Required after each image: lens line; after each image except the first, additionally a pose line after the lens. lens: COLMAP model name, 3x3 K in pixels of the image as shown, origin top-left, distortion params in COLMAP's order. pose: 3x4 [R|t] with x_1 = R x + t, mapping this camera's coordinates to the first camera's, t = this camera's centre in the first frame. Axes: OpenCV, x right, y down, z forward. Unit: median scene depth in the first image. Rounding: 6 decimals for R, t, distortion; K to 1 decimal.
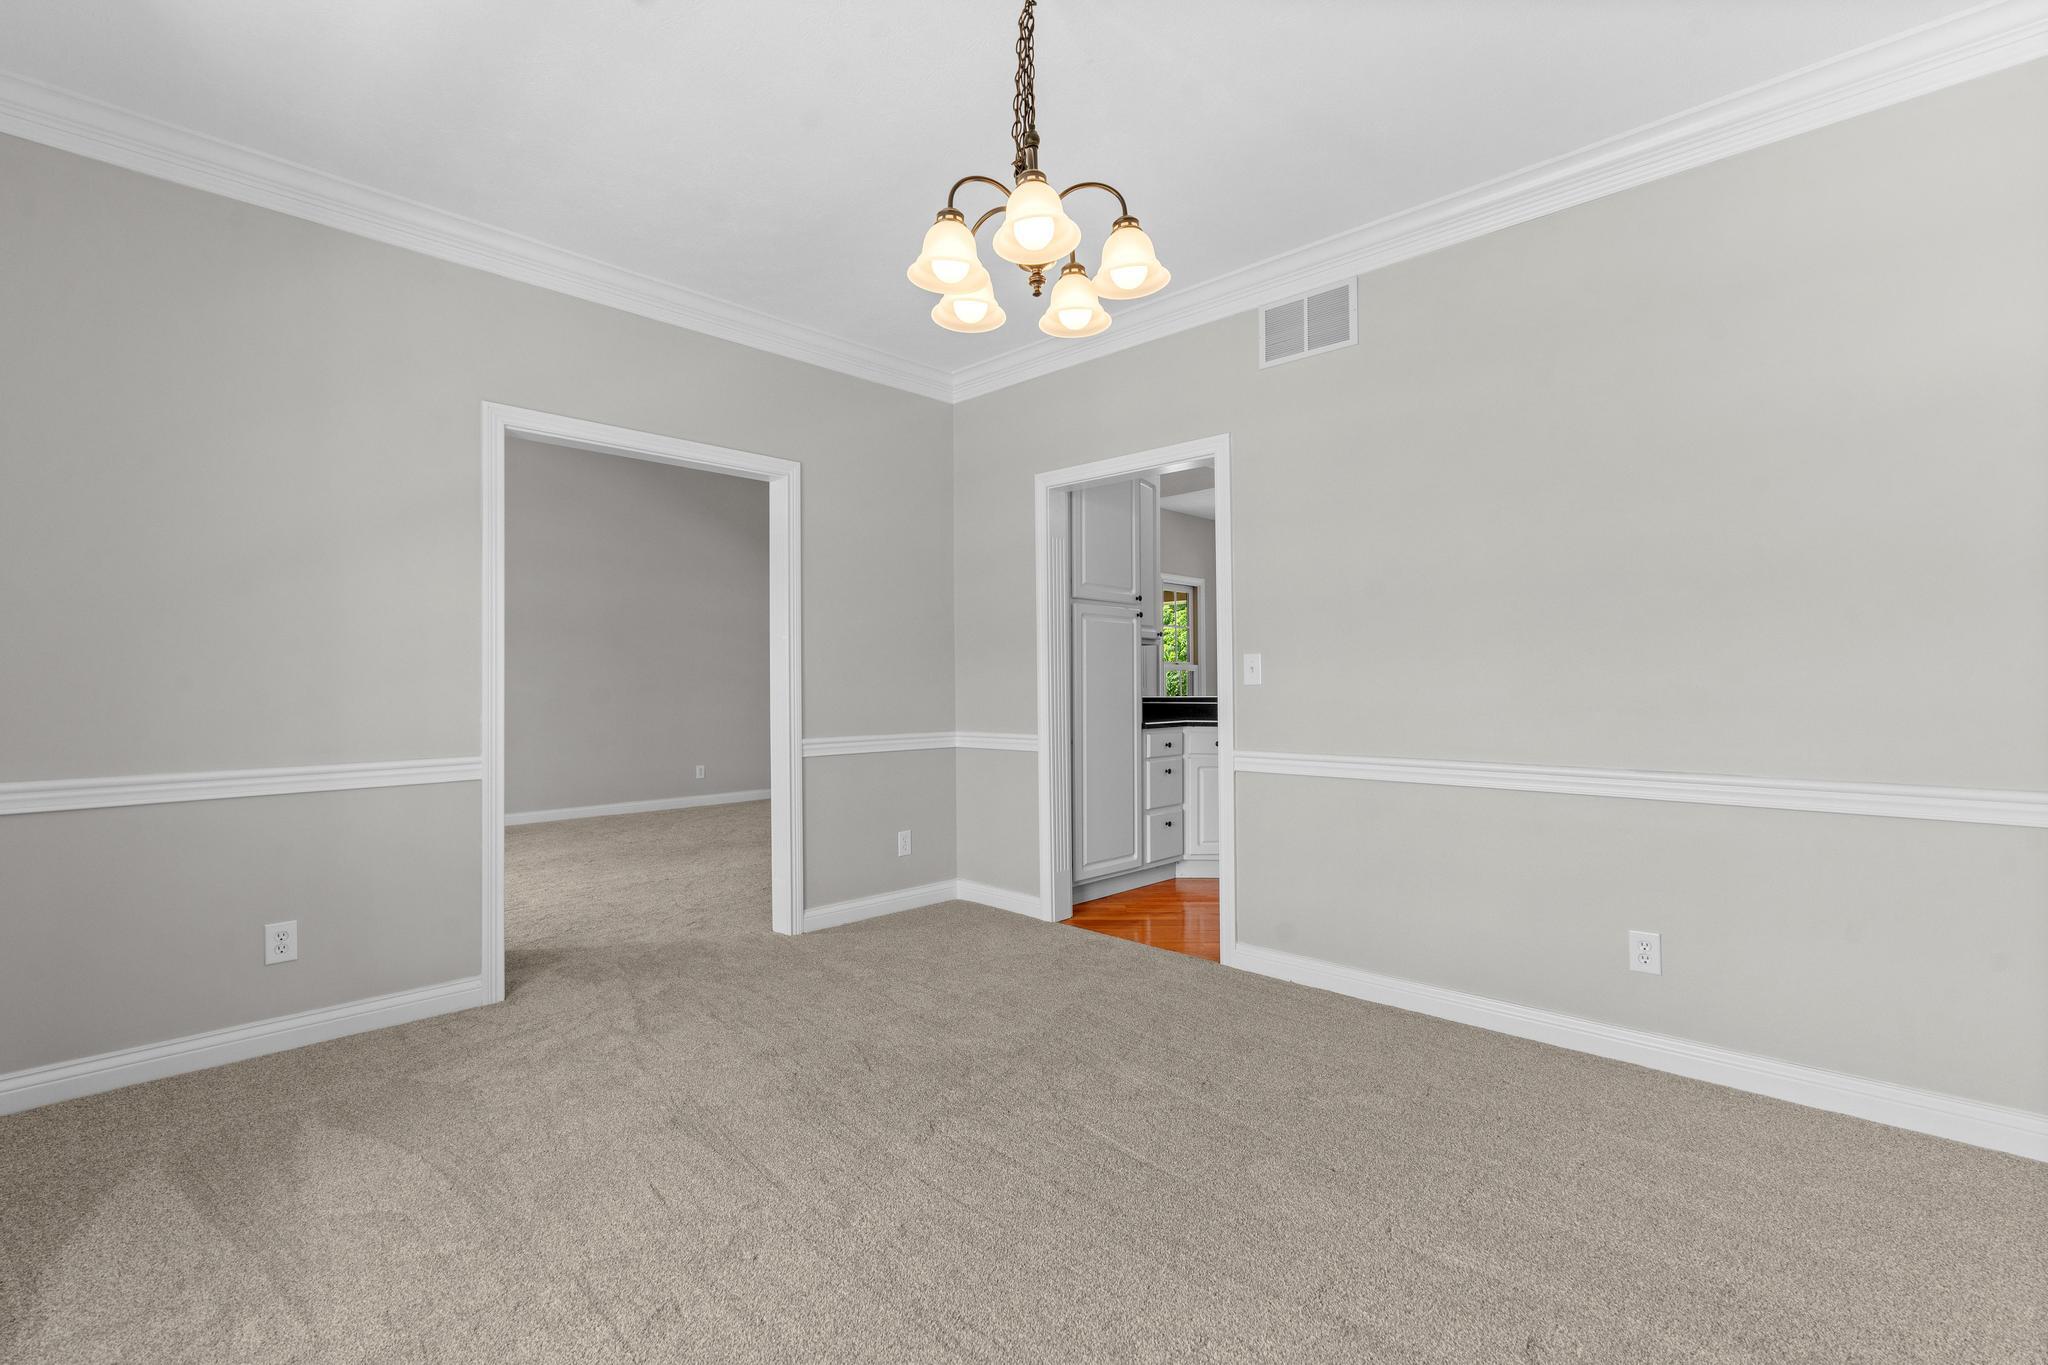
lens RADIAL K [[925.9, 0, 1032.7], [0, 925.9, 678.7], [0, 0, 1]] dist [-0.006609, 0.003225]
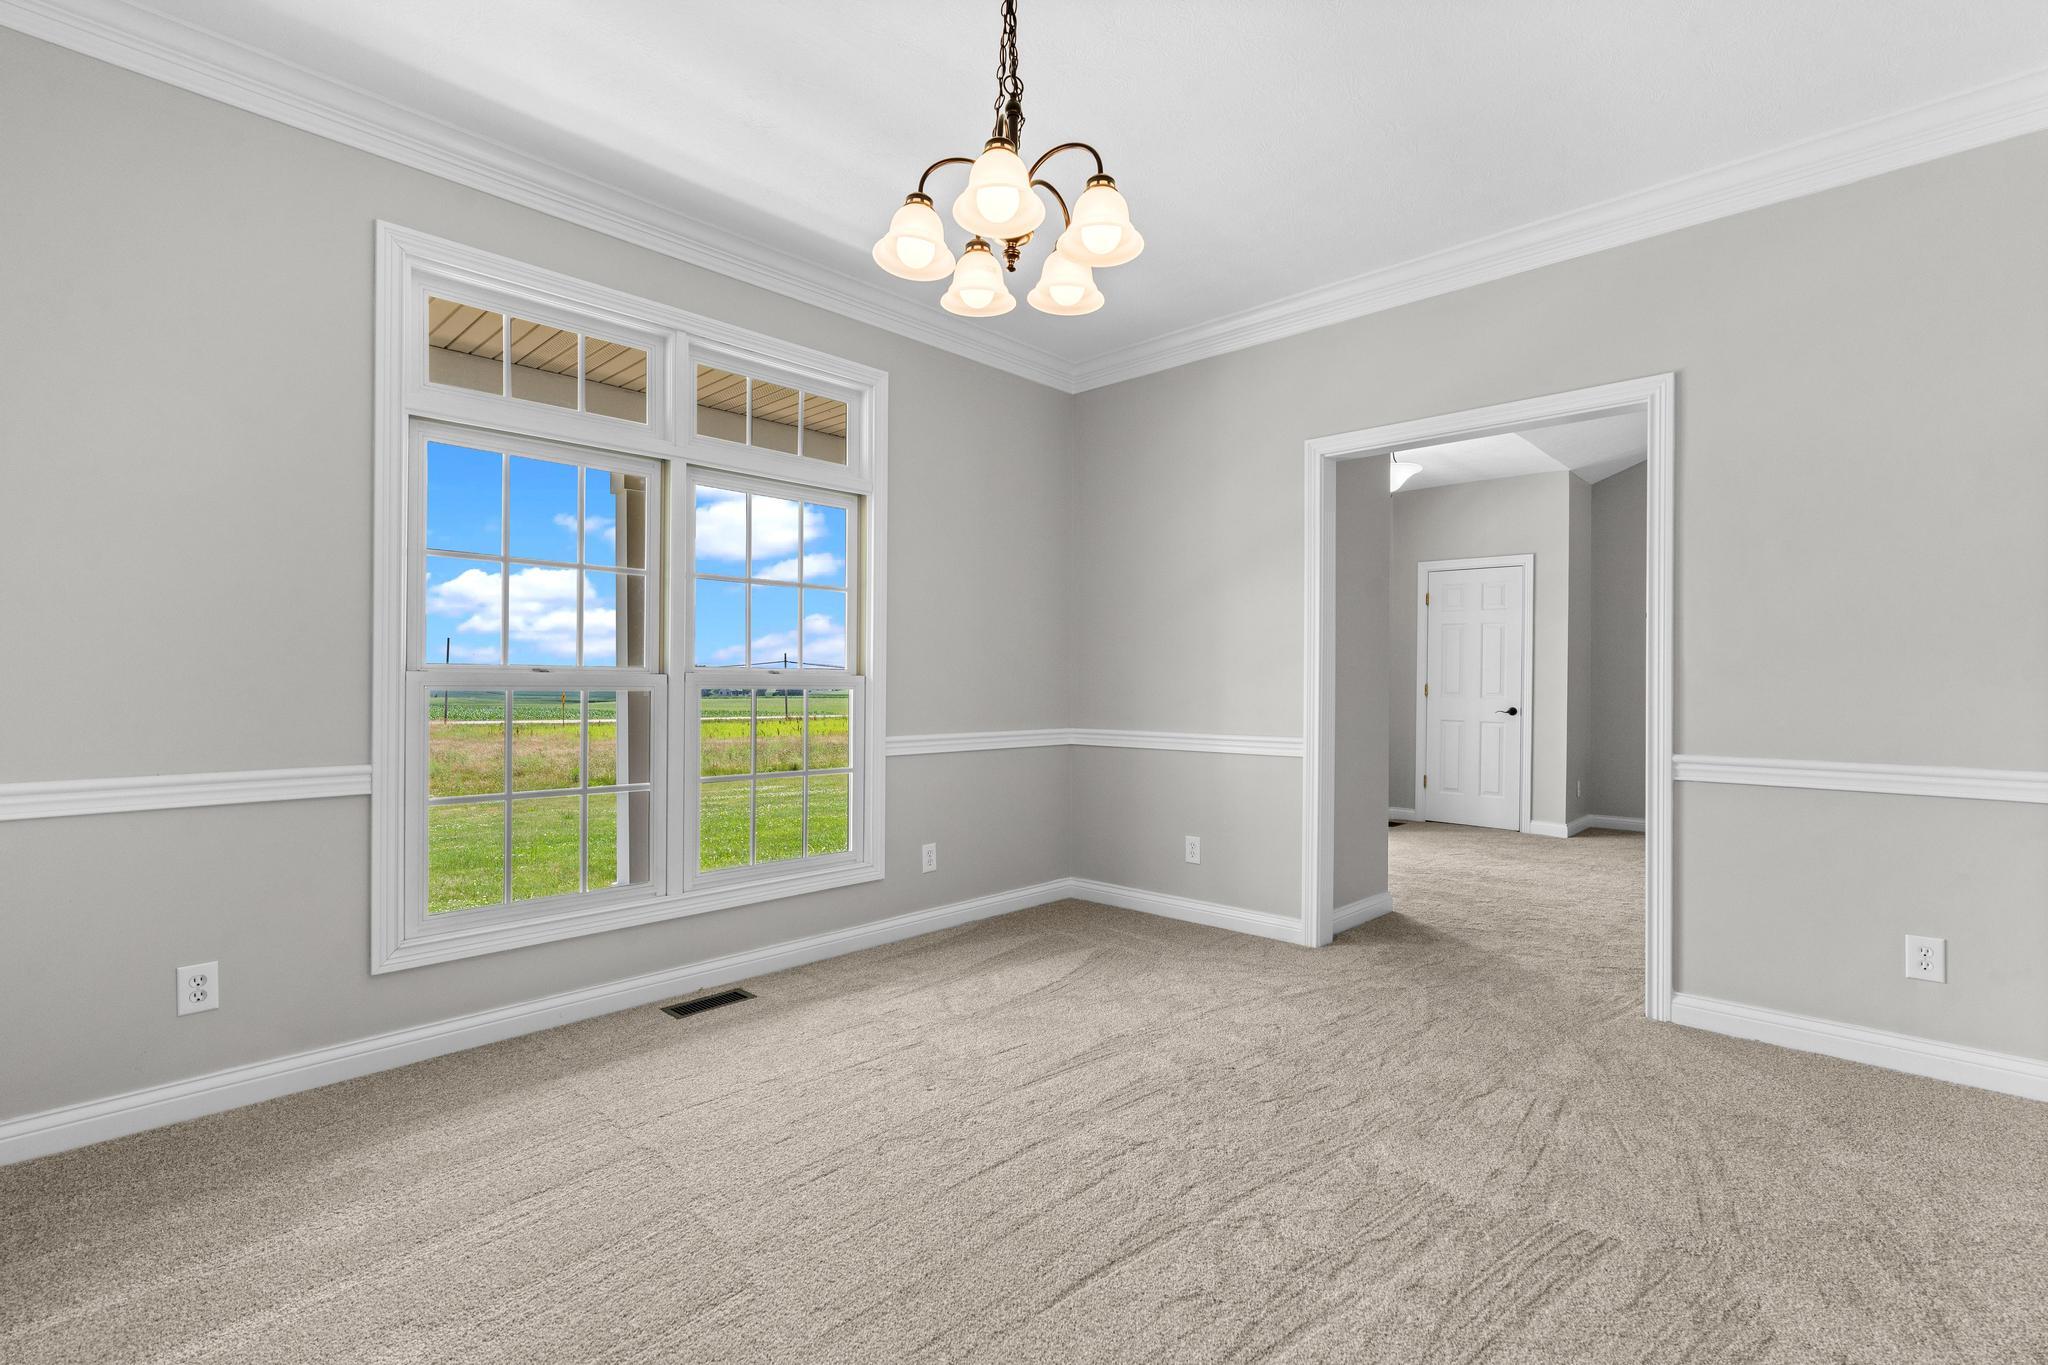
lens RADIAL K [[925.9, 0, 1027.9], [0, 925.9, 687.7], [0, 0, 1]] dist [-0.006609, 0.003225]
pose [[0.017999, 0.012296, -0.999762, 0.655539], [0.000812, 0.999924, 0.012313, 0.003679], [0.999838, -0.001034, 0.017987, 0.680057]]
